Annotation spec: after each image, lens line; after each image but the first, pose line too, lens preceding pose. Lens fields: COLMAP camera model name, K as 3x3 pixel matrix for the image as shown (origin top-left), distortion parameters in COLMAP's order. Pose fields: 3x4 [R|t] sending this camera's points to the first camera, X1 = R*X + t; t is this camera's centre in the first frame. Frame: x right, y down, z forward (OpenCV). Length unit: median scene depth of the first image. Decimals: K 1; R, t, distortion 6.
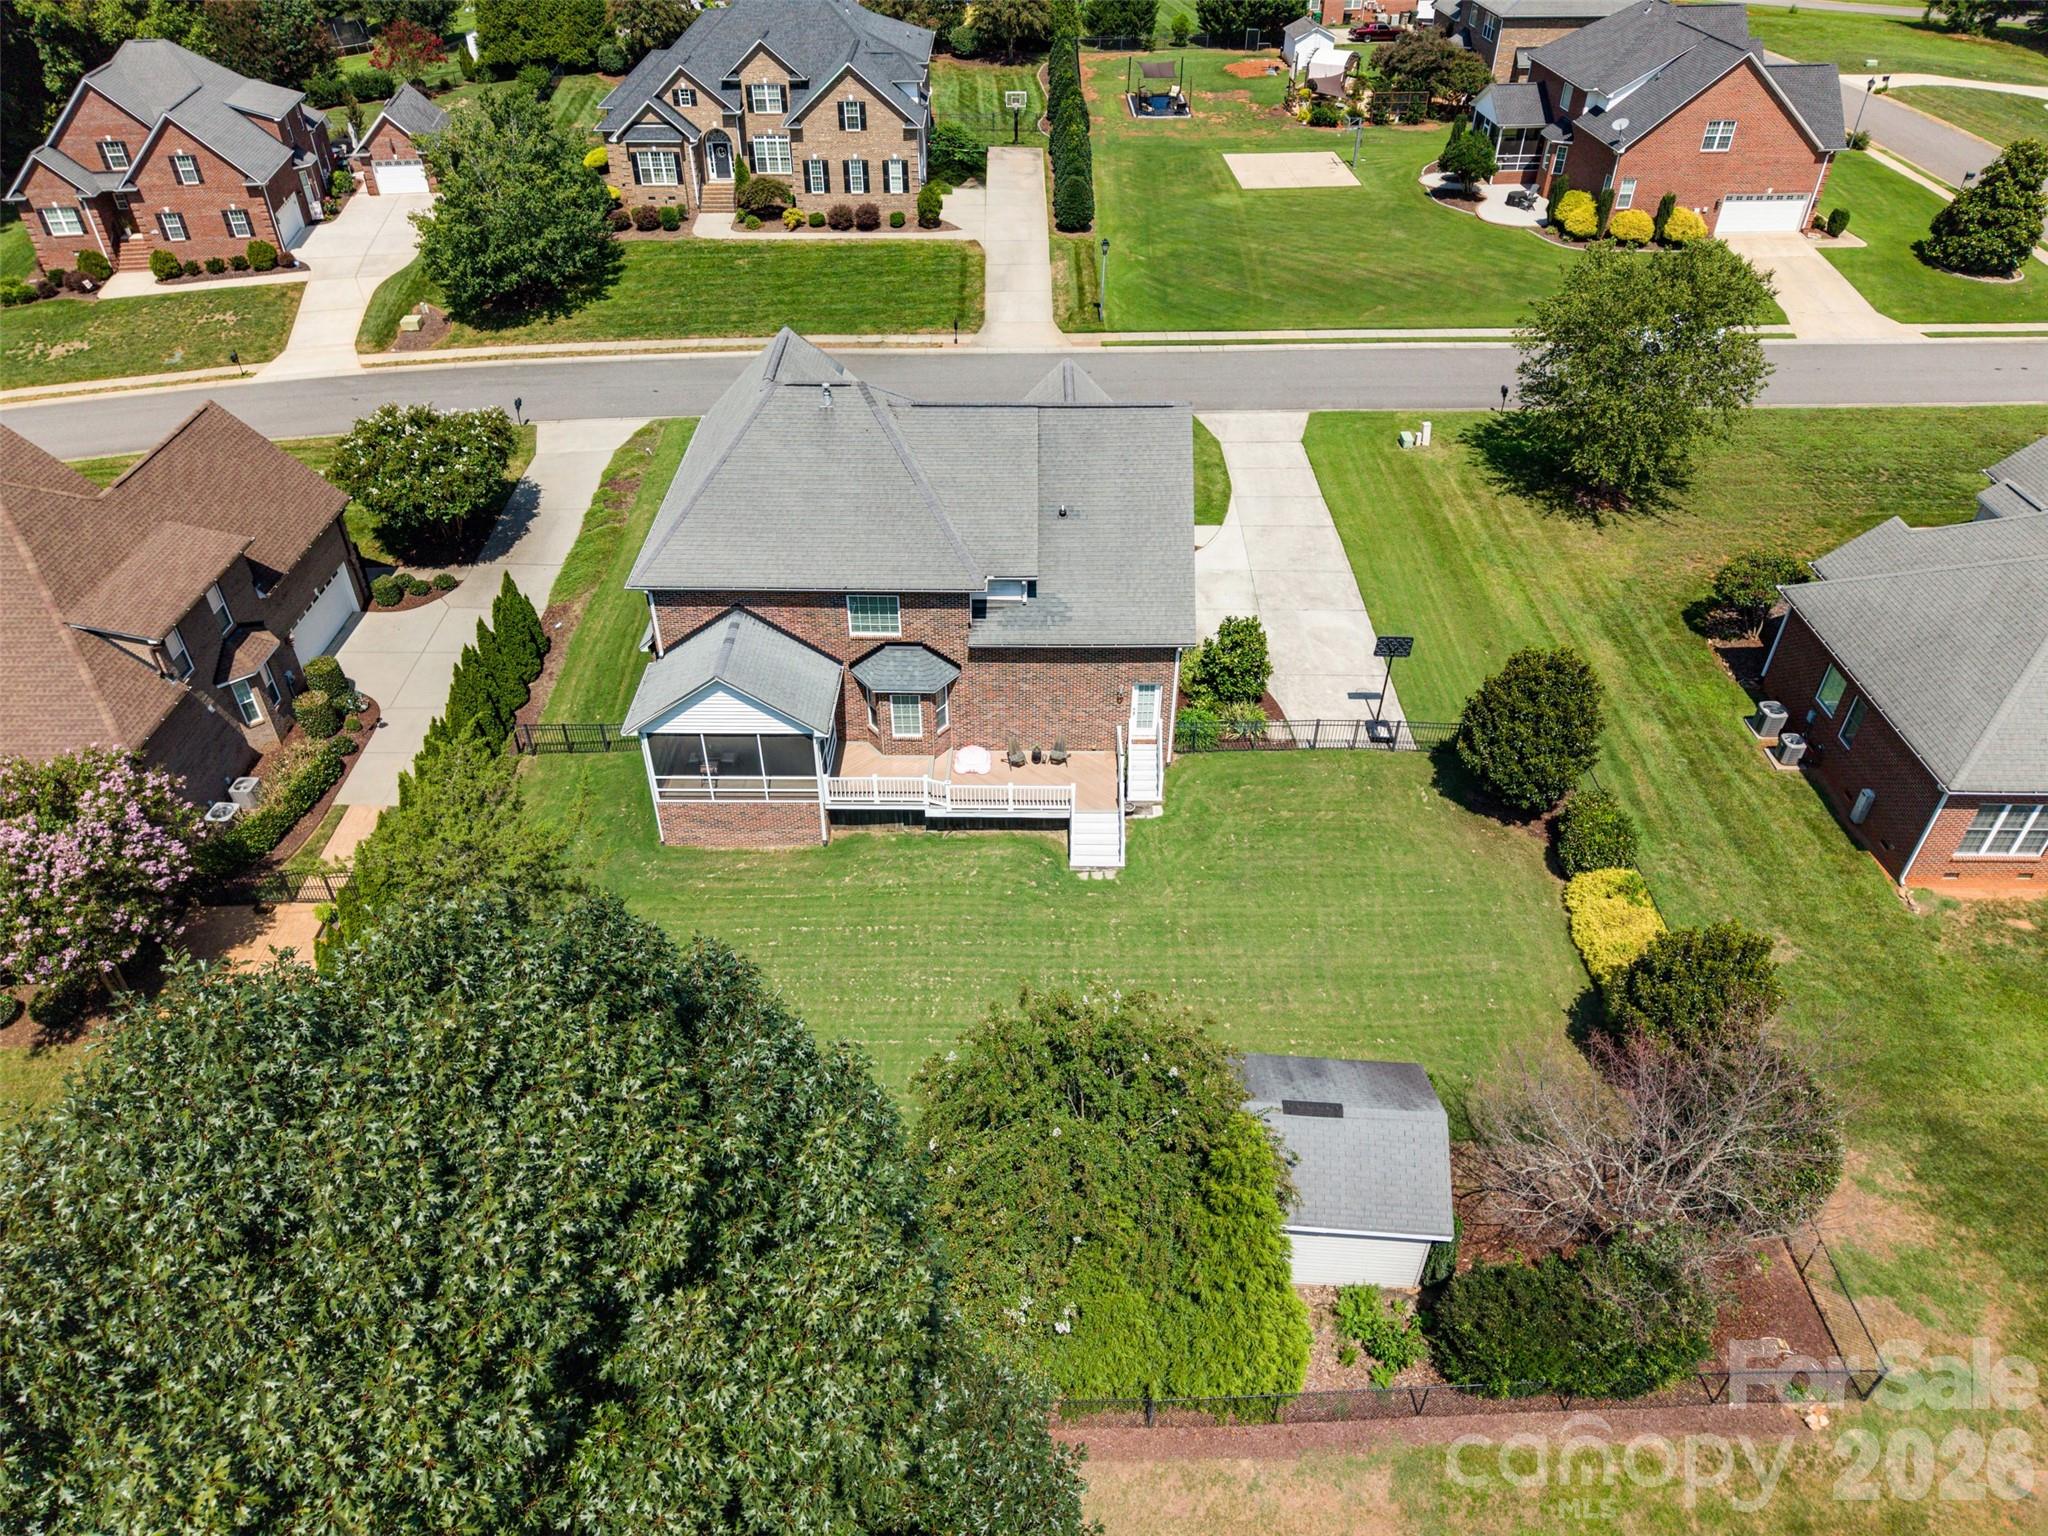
lens RADIAL K [[1408.3, 0, 1013.7], [0, 1408.3, 698.7], [0, 0, 1]] dist [0.041762, -0.039509]
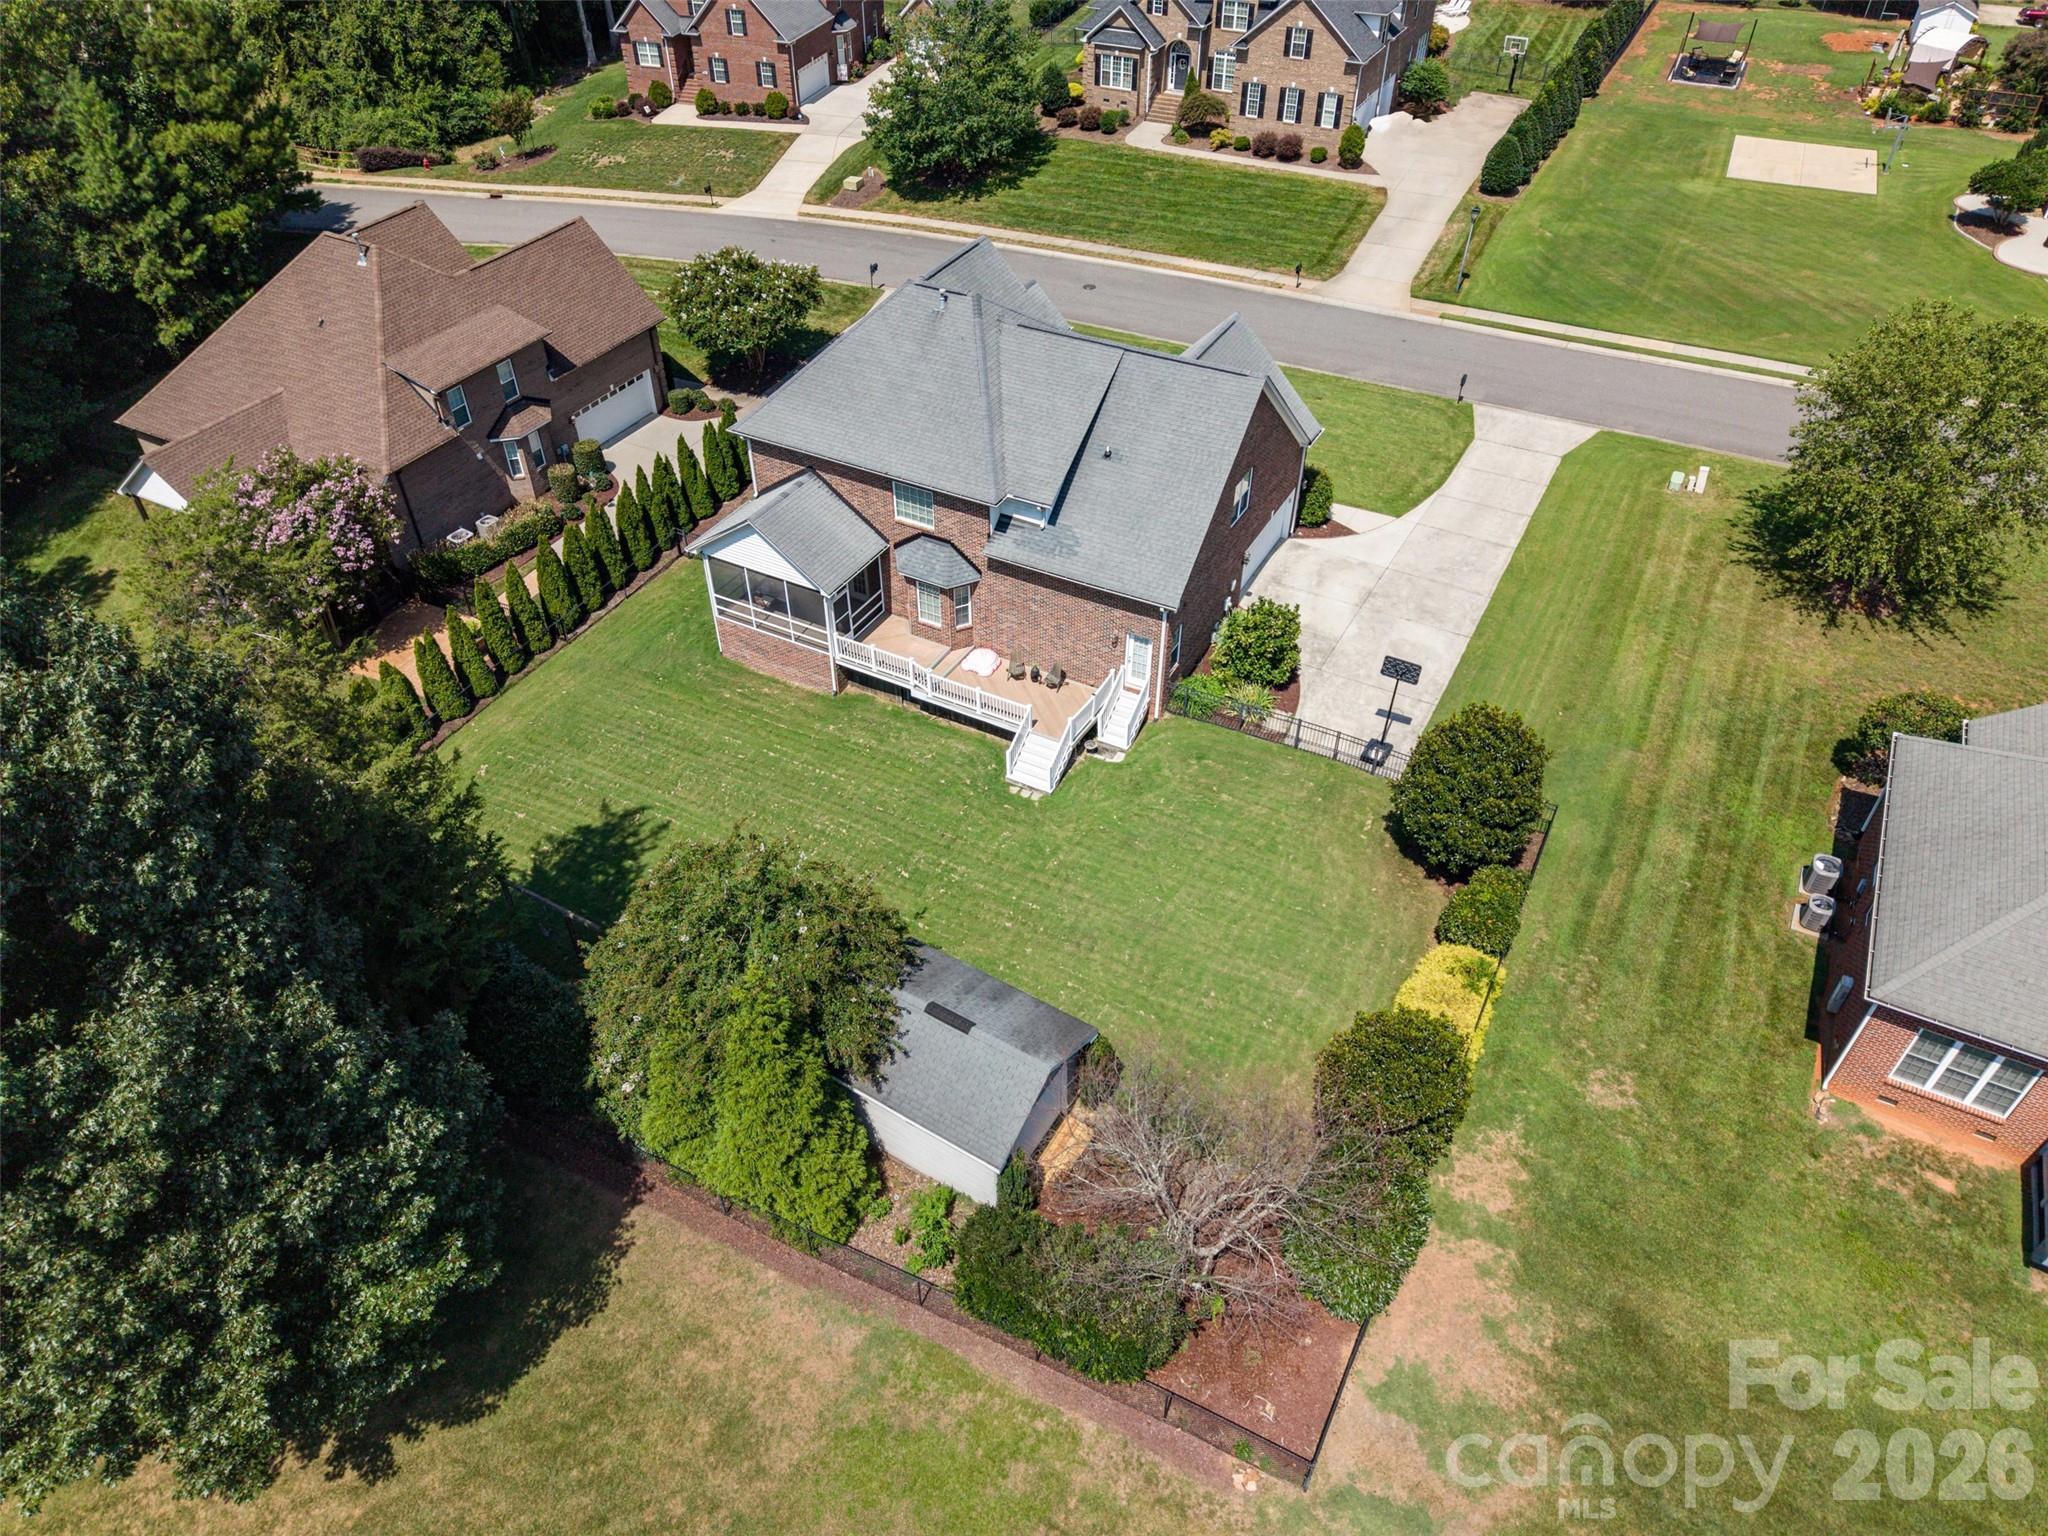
lens RADIAL K [[1423.7, 0, 1023.9], [0, 1423.7, 698.2], [0, 0, 1]] dist [0.034903, -0.021338]
pose [[0.885195, 0.288043, -0.365323, 0.238493], [-0.268089, 0.957607, 0.105441, -0.031015], [0.380207, 0.004604, 0.924890, 0.004420]]
